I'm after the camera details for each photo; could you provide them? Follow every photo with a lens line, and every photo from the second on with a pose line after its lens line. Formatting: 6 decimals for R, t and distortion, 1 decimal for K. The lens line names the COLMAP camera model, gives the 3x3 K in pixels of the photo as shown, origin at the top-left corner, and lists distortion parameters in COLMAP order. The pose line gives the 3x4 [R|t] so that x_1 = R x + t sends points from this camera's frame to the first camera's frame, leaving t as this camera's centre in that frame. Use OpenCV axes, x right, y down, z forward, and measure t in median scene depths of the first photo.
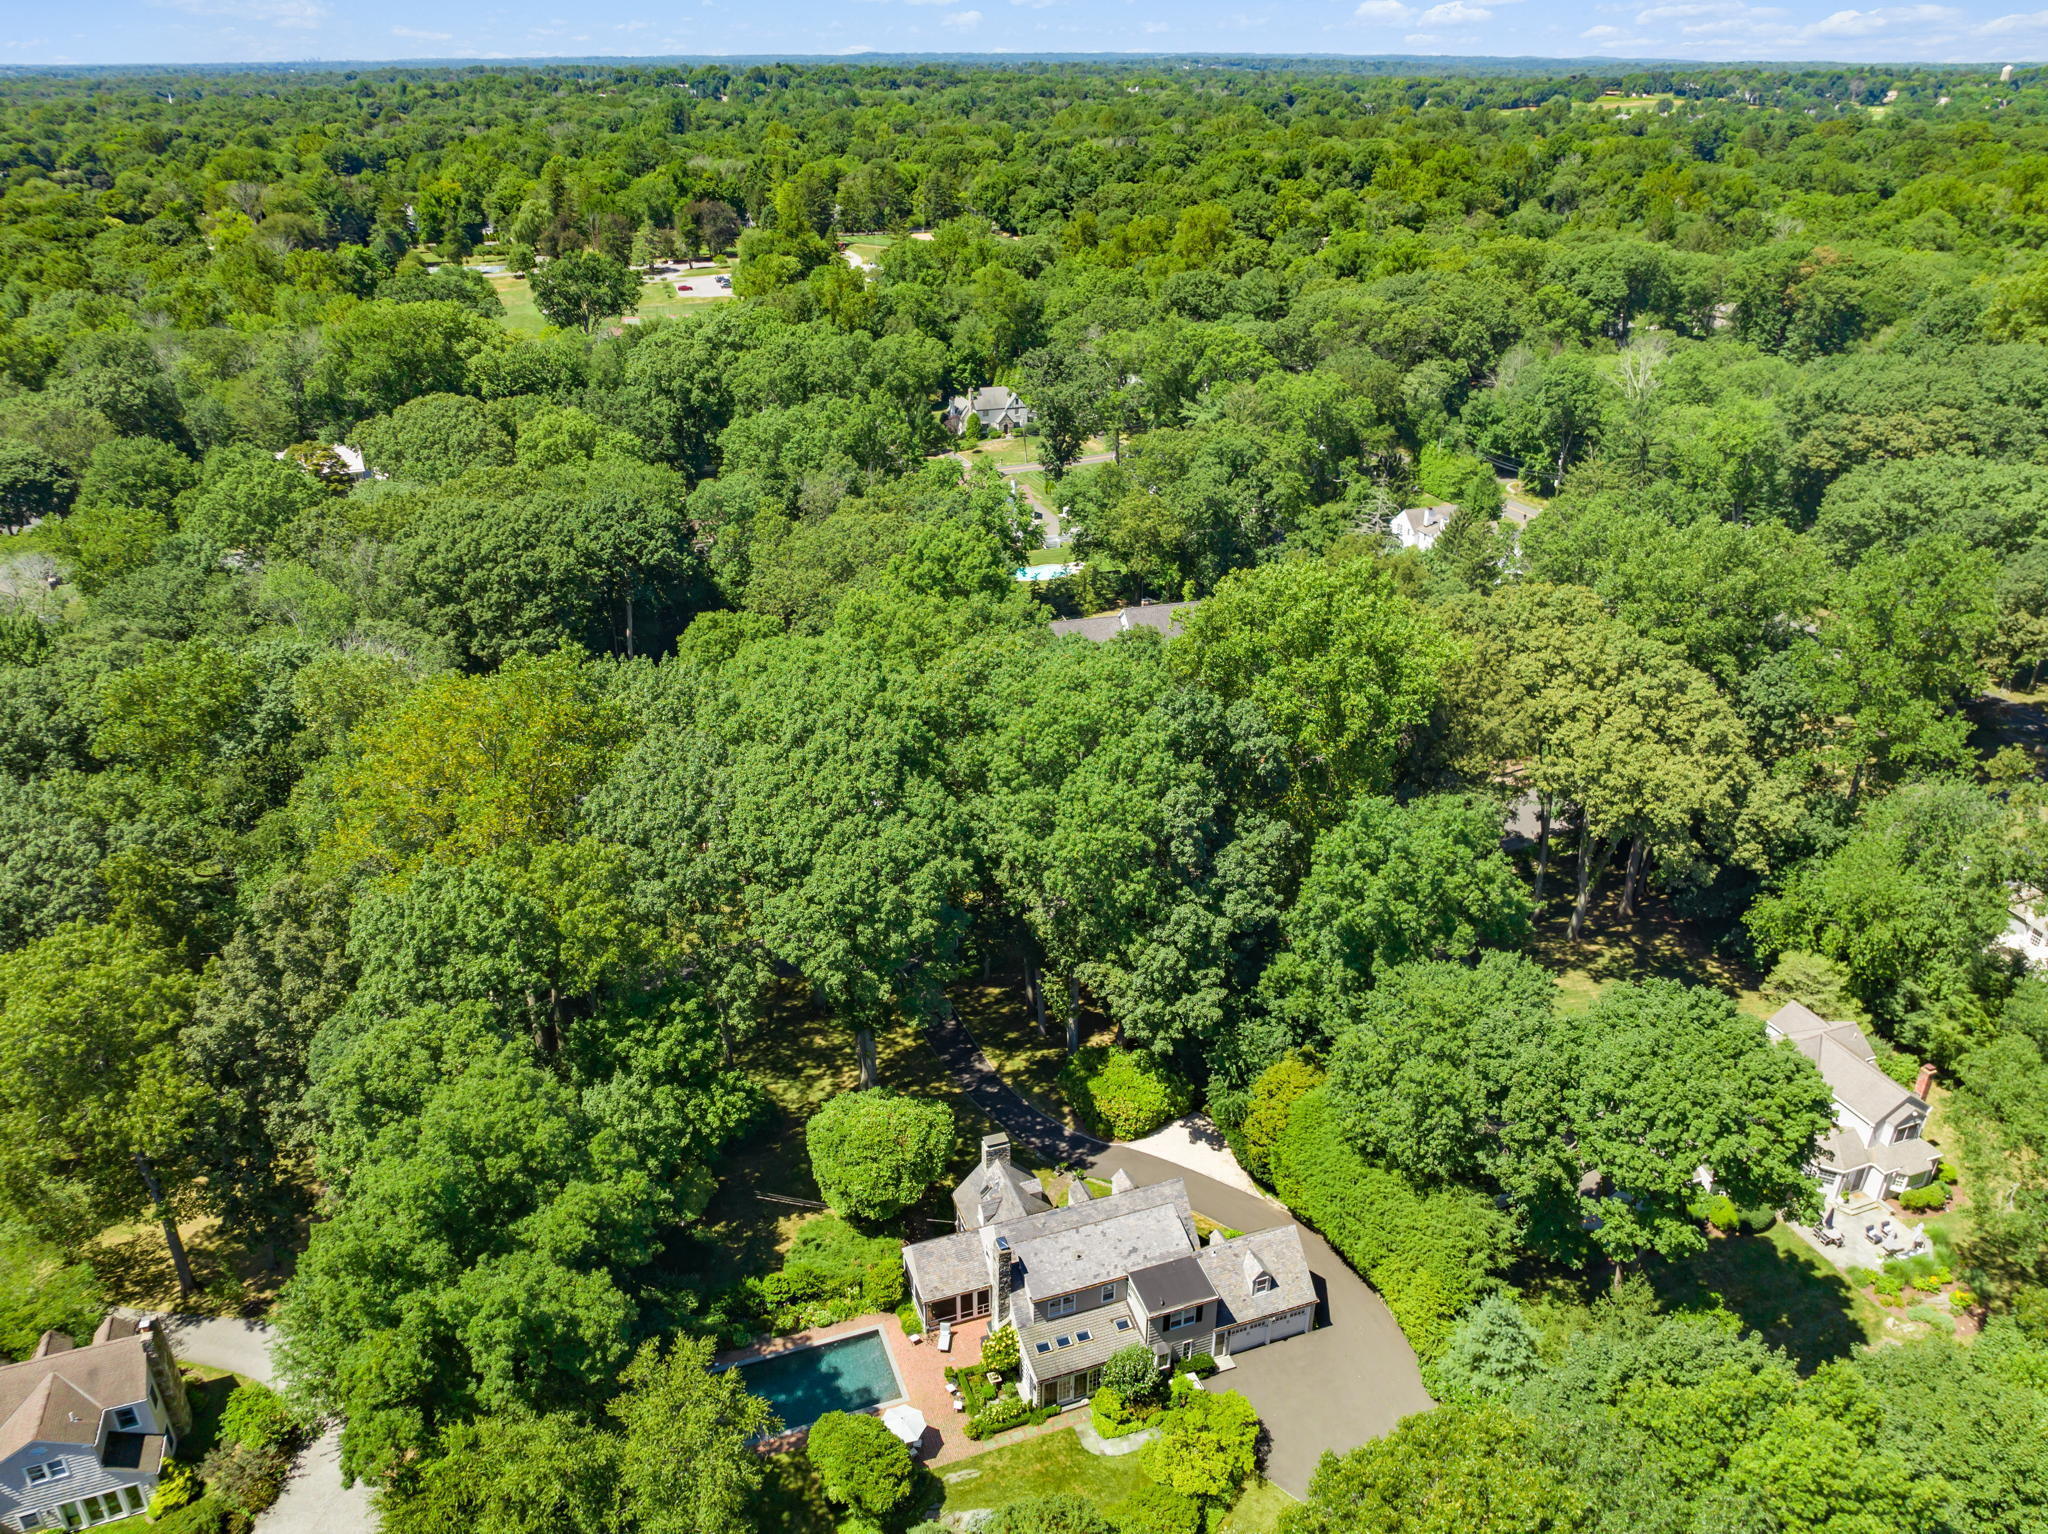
lens RADIAL K [[1427.5, 0, 1024.0], [0, 1427.5, 767.0], [0, 0, 1]] dist [-0.043869, -0.000056]
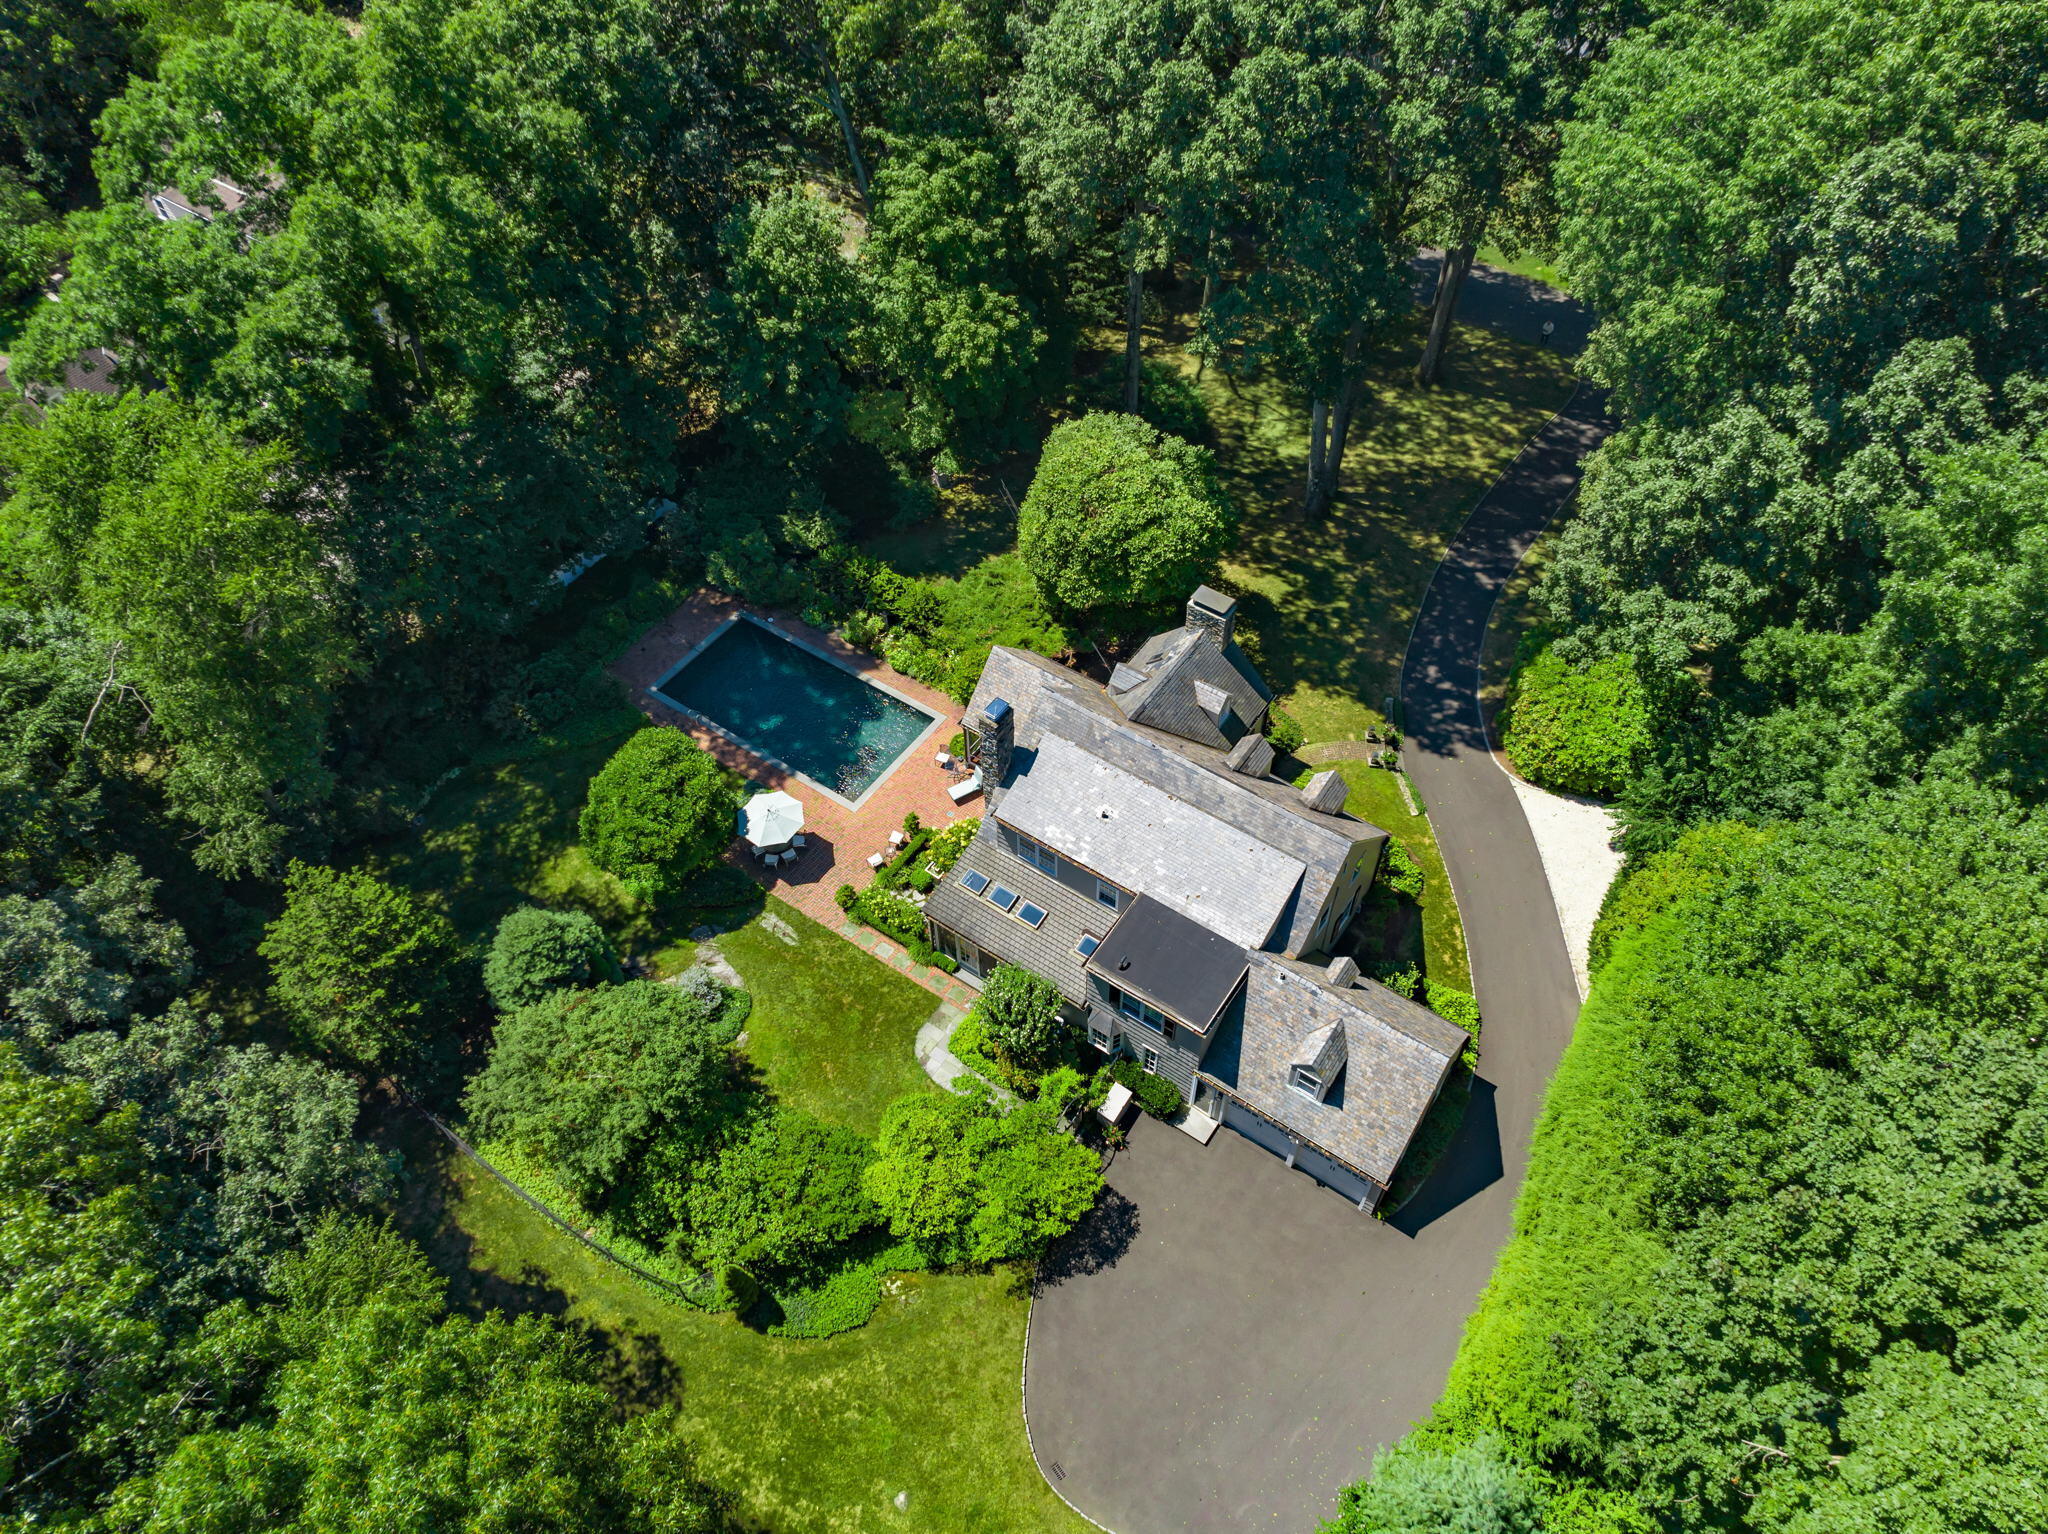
lens RADIAL K [[1427.5, 0, 1024.0], [0, 1427.5, 767.0], [0, 0, 1]] dist [-0.043869, -0.000056]
pose [[0.579928, 0.624096, -0.523629, 0.290864], [-0.338605, 0.769256, 0.541840, 0.022544], [0.740966, -0.136925, 0.657435, 0.552846]]
